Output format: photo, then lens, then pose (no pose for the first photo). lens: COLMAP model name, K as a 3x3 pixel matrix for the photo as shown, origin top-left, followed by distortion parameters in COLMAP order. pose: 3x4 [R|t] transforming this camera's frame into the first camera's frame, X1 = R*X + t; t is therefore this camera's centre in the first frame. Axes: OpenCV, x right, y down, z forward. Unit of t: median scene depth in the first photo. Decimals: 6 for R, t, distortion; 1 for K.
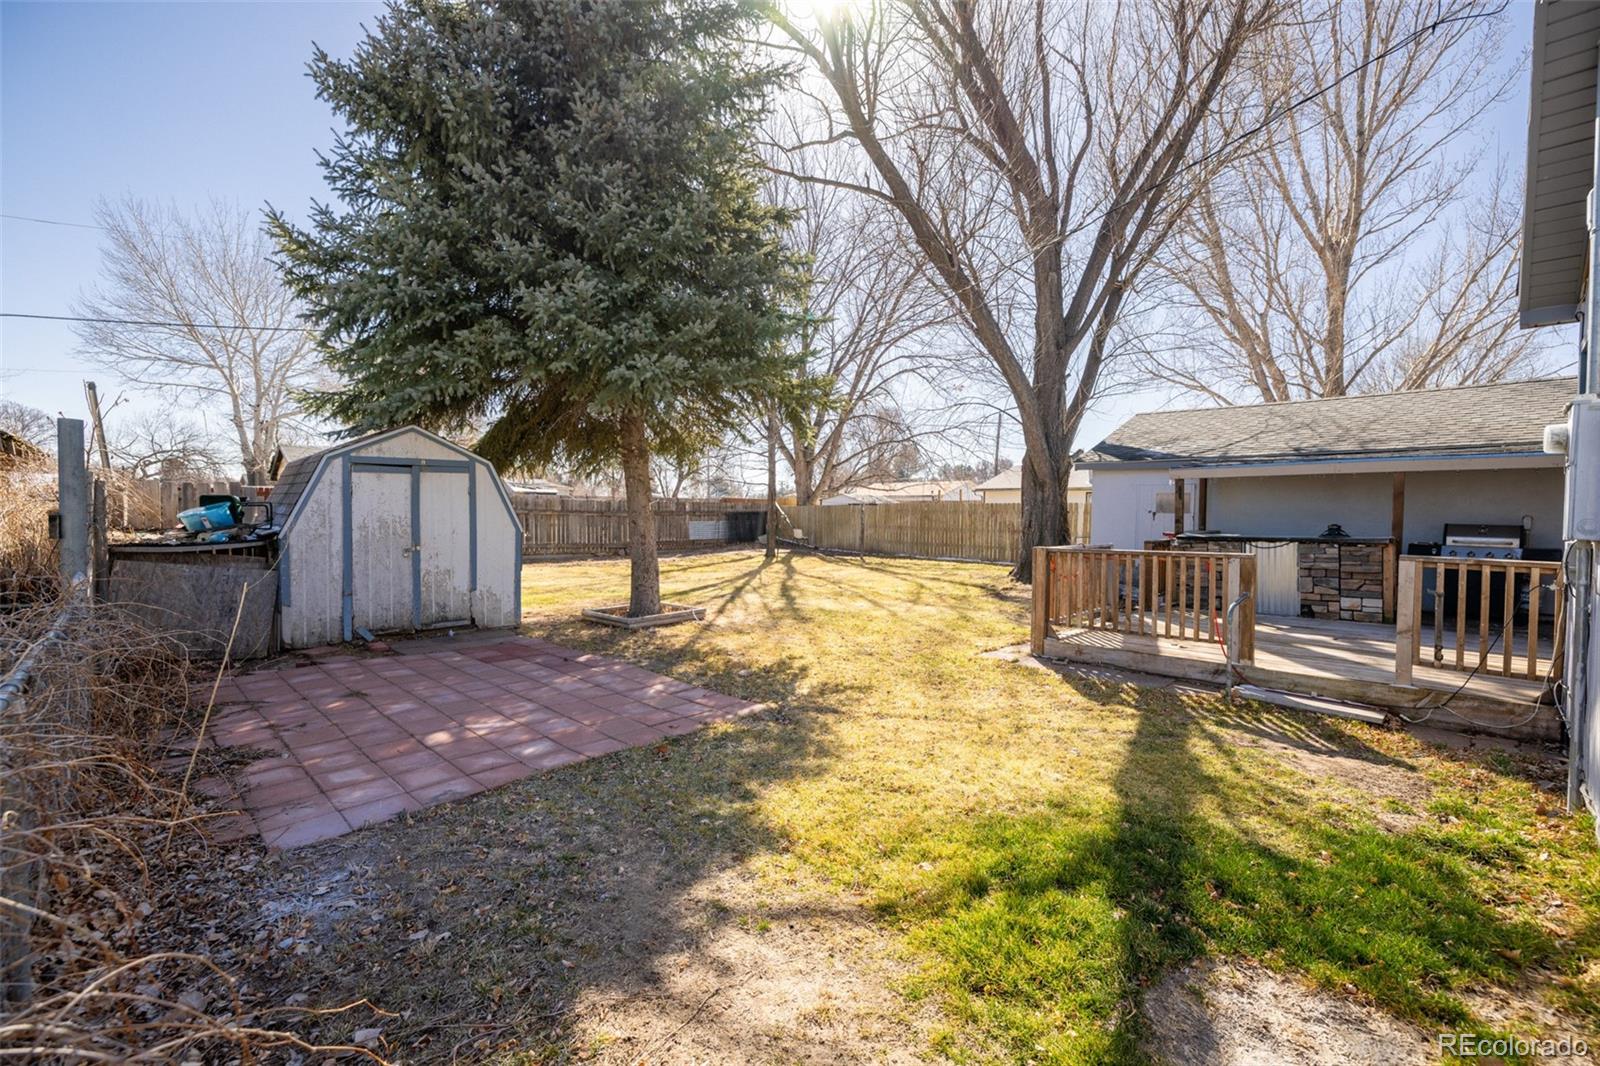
lens RADIAL K [[641.9, 0, 800.0], [0, 641.9, 533.0], [0, 0, 1]] dist [-0.001971, -0.000242]
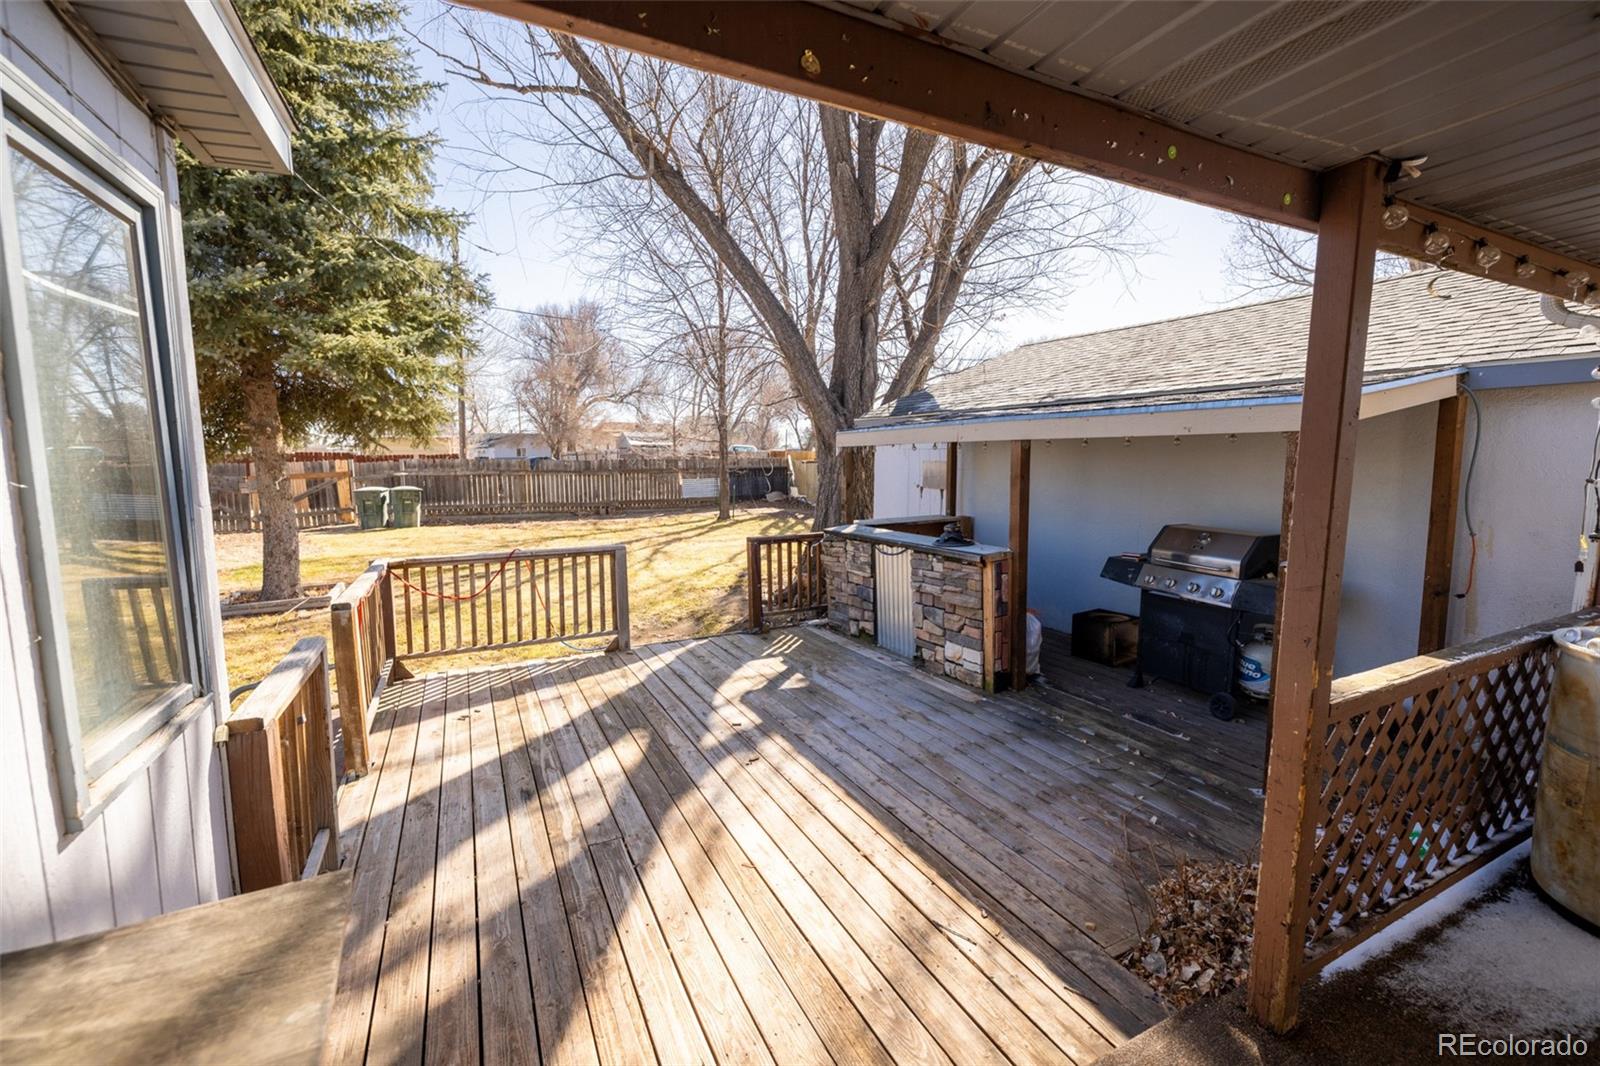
lens RADIAL K [[641.9, 0, 800.0], [0, 641.9, 533.0], [0, 0, 1]] dist [-0.001971, -0.000242]
pose [[0.959641, 0.023481, -0.280246, 0.728722], [-0.000048, 0.996522, 0.083329, -0.048369], [0.281228, -0.079952, 0.956305, 0.298865]]
